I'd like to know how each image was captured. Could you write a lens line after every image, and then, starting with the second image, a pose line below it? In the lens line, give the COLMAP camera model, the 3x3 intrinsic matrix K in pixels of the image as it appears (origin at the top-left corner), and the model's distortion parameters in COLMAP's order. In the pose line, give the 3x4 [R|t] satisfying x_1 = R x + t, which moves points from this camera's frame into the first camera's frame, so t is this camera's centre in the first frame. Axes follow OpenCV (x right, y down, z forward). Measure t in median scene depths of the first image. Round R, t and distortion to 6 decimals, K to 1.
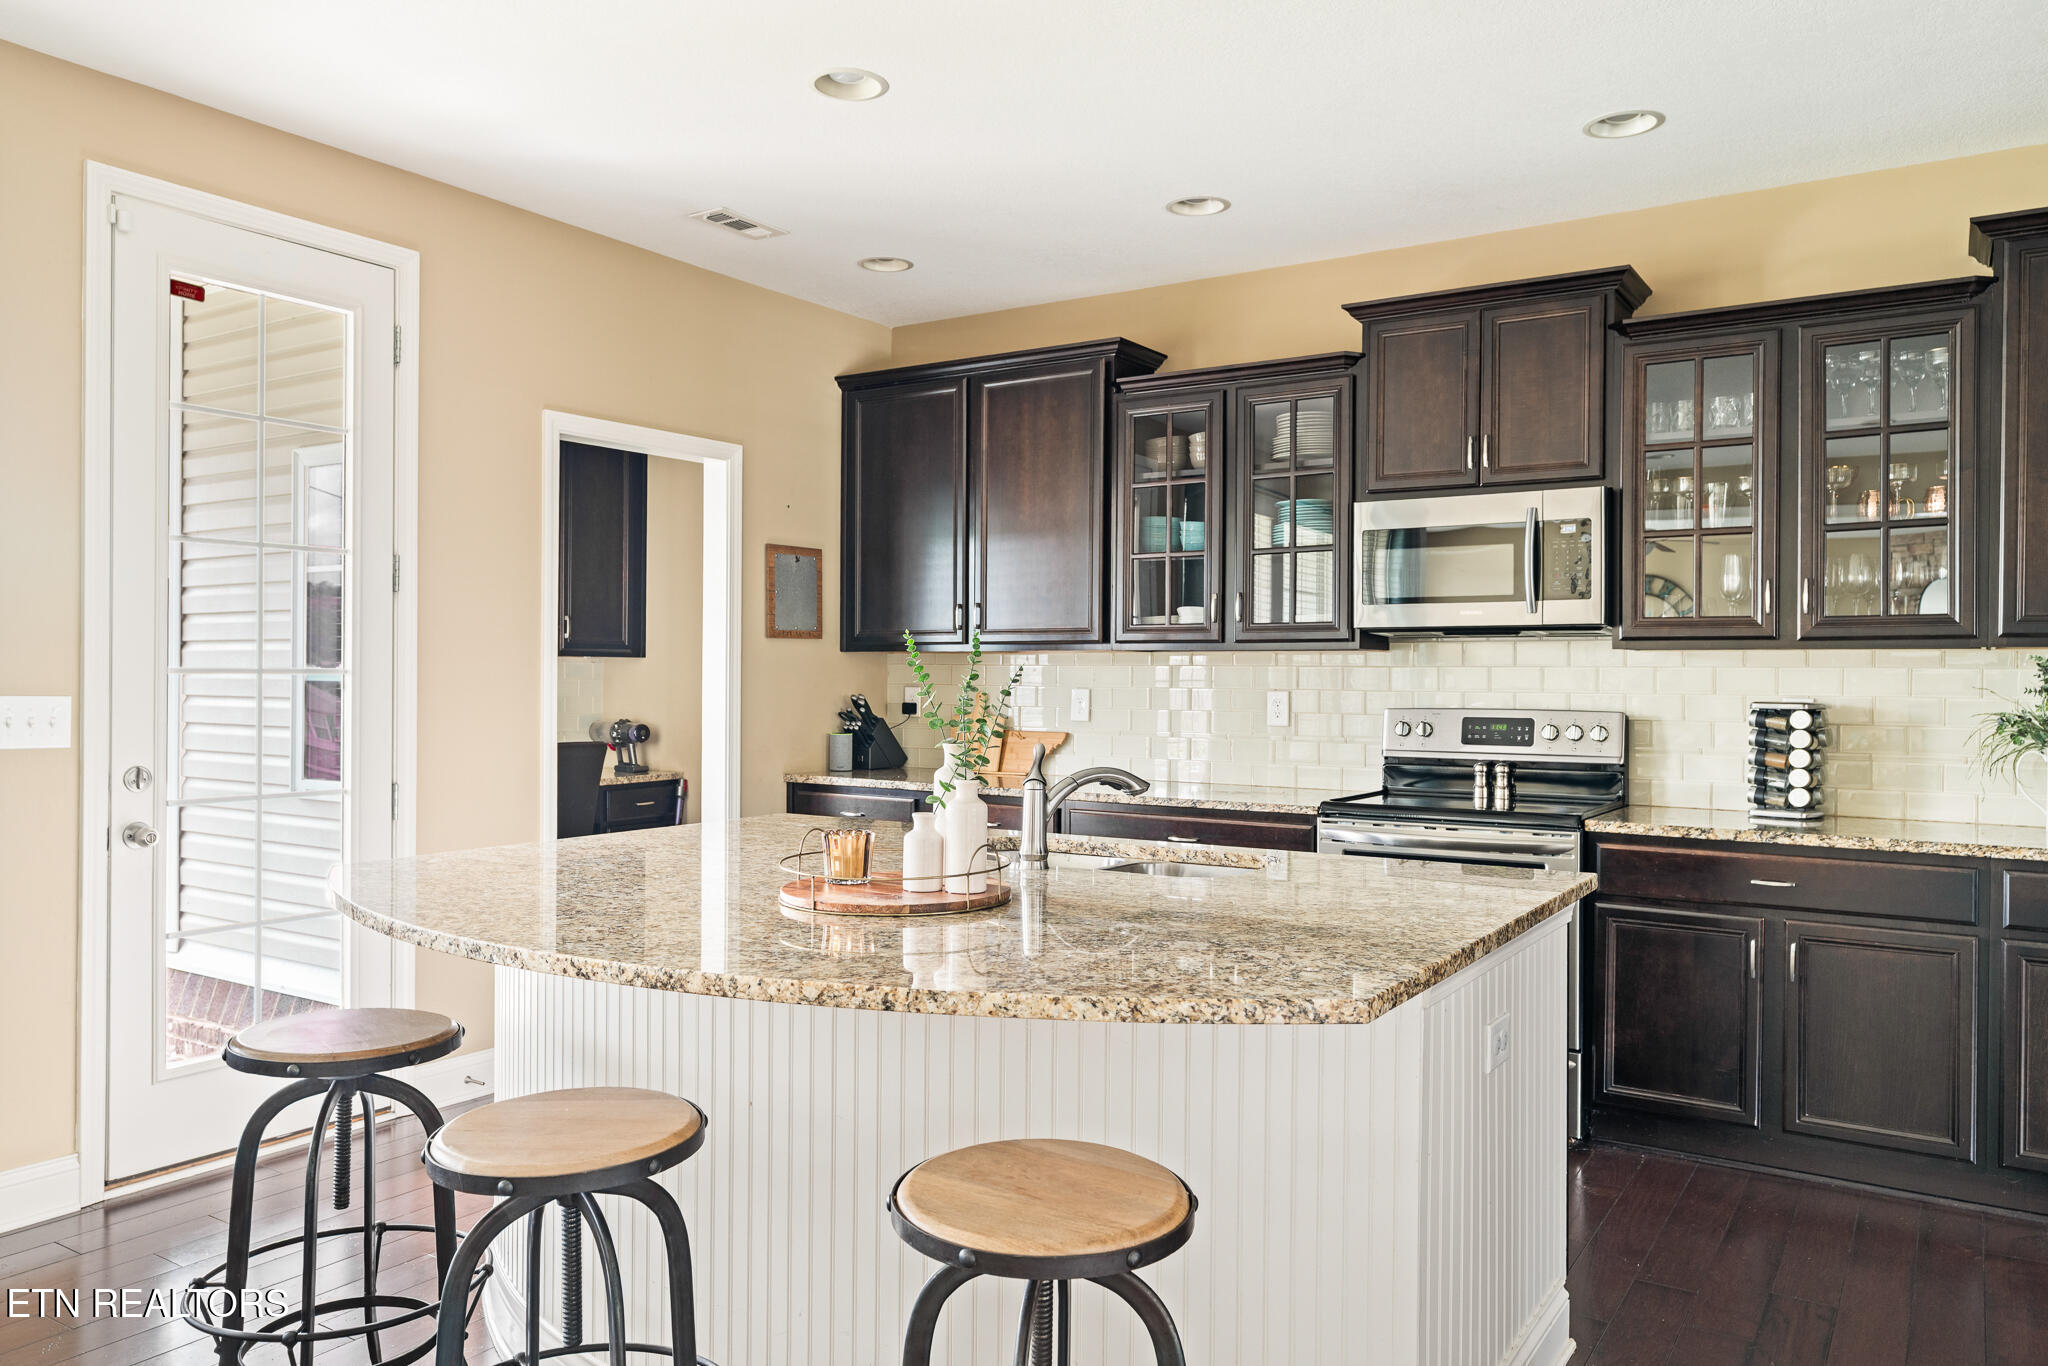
lens RADIAL K [[1421.1, 0, 1023.1], [0, 1421.1, 685.8], [0, 0, 1]] dist [-0.033047, -0.000377]
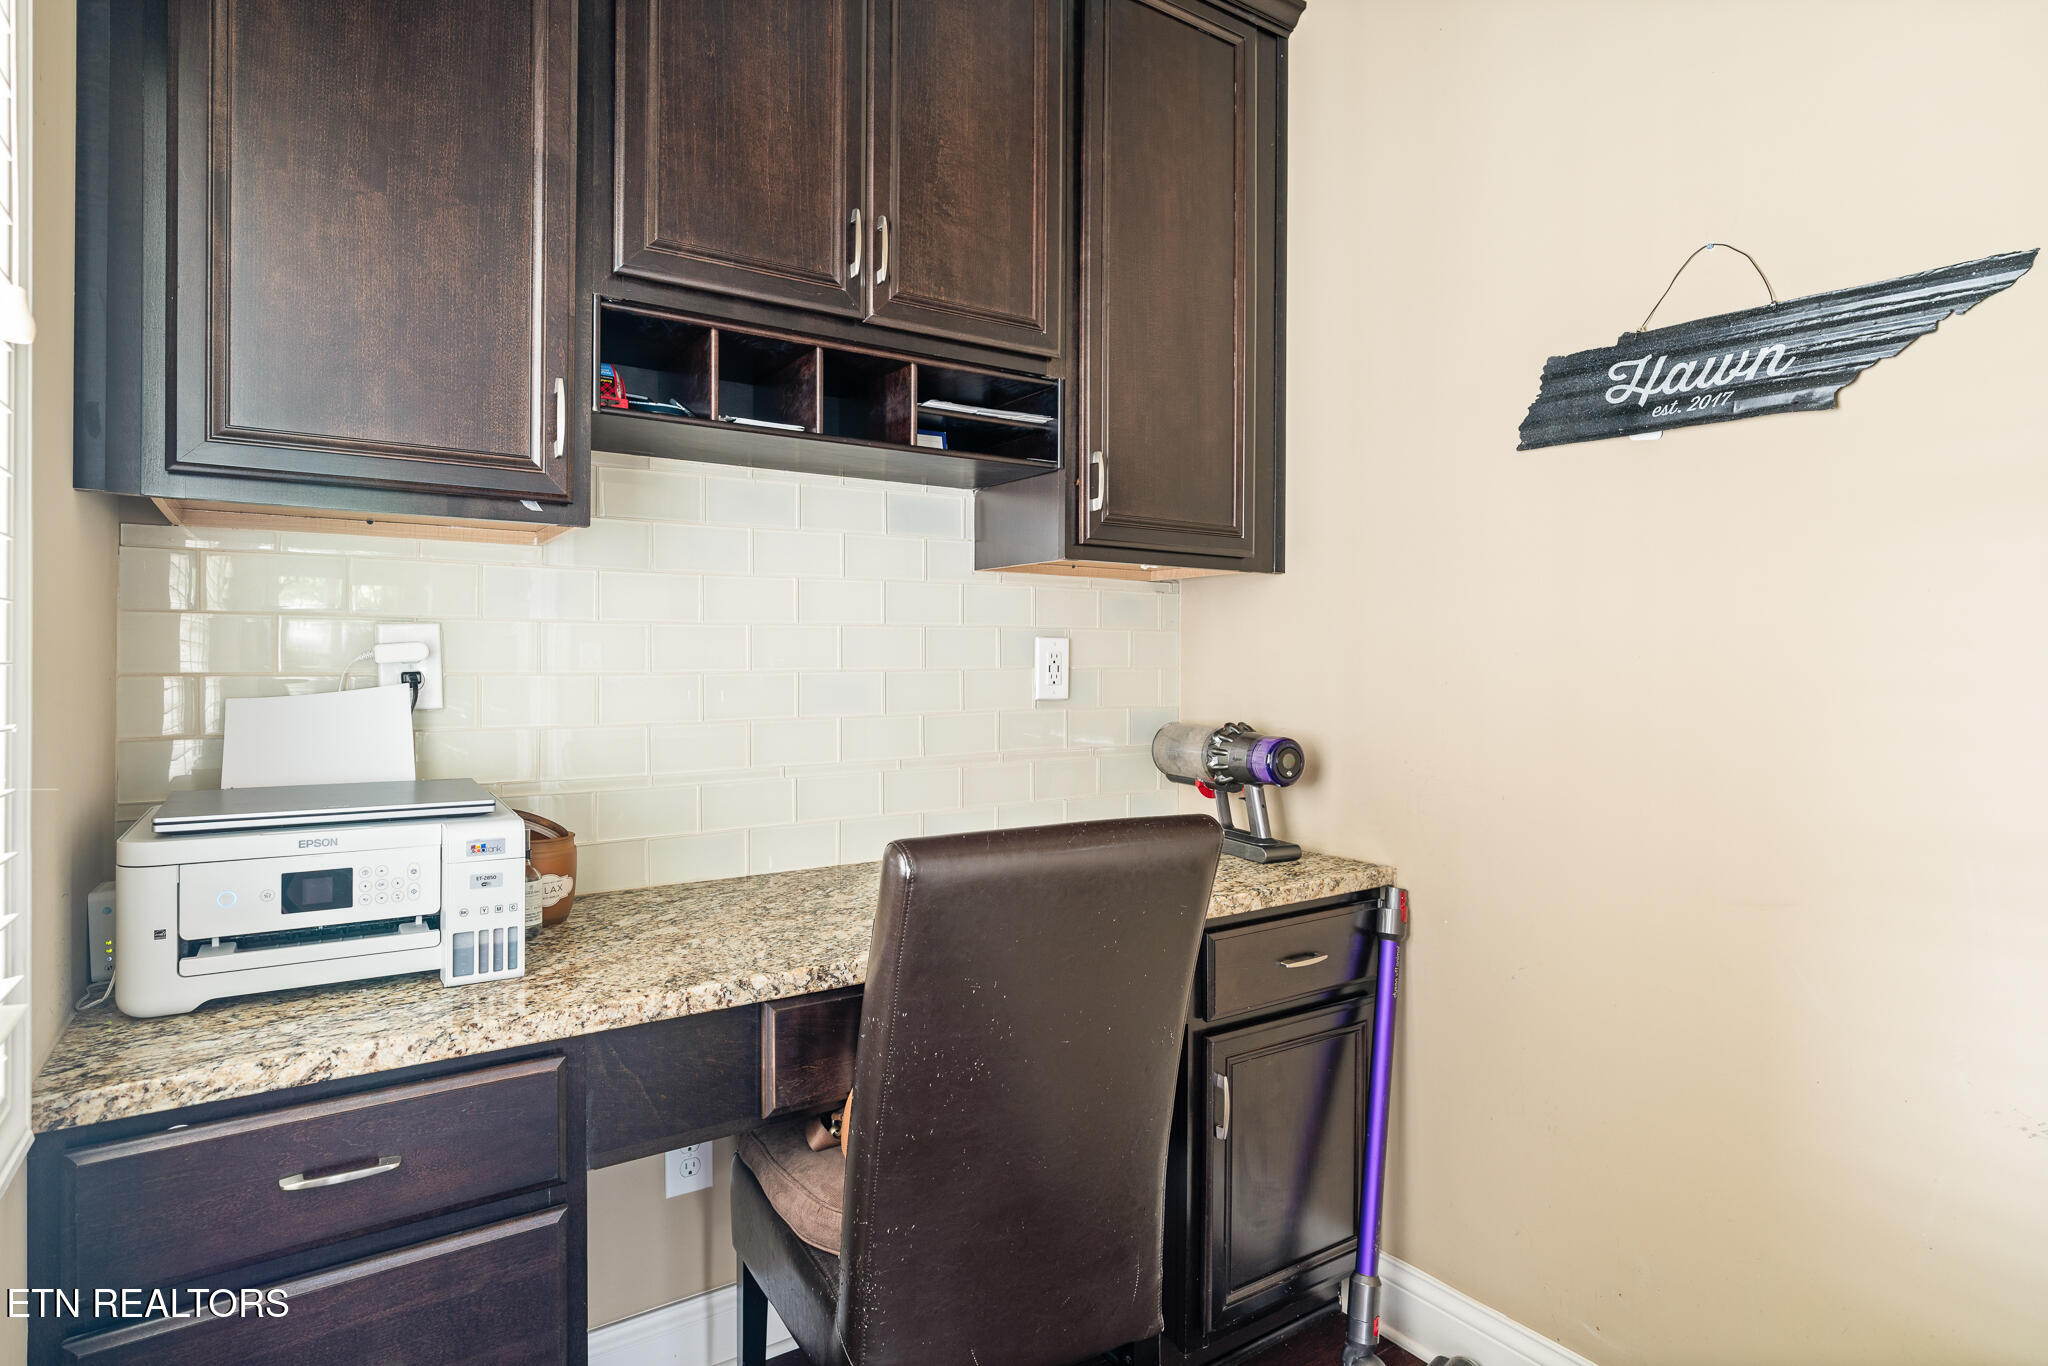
lens RADIAL K [[1083.3, 0, 1030.5], [0, 1083.3, 664.8], [0, 0, 1]] dist [-0.003016, 0.000927]
pose [[0.921910, -0.002008, -0.387399, -0.319582], [0.000013, 0.999987, -0.005152, 0.012406], [0.387404, 0.004745, 0.921898, 1.024289]]
